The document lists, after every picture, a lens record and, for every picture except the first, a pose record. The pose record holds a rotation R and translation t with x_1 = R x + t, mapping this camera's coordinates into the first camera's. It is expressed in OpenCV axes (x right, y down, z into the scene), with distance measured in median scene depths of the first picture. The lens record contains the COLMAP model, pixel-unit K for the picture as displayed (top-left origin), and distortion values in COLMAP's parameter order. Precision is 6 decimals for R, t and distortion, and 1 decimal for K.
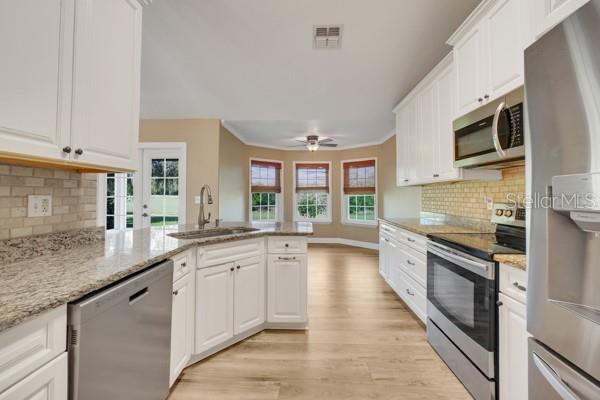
lens RADIAL K [[255.5, 0, 300.0], [0, 255.5, 190.4], [0, 0, 1]] dist [-0.011933, 0.000157]
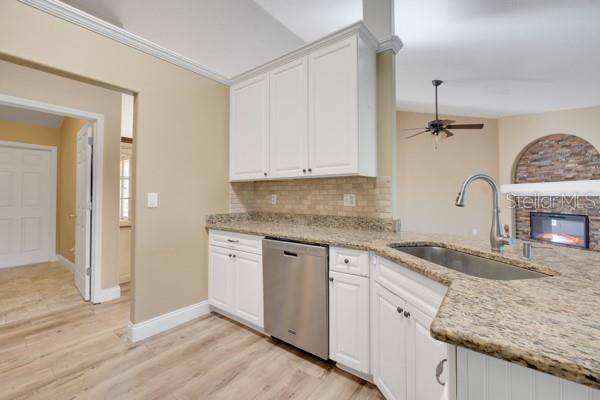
lens RADIAL K [[255.5, 0, 300.0], [0, 255.5, 190.4], [0, 0, 1]] dist [-0.011933, 0.000157]
pose [[-0.594116, -0.020054, -0.804130, 0.544308], [0.014110, 0.999276, -0.035345, 0.050380], [0.804256, -0.032346, -0.593402, 1.688618]]
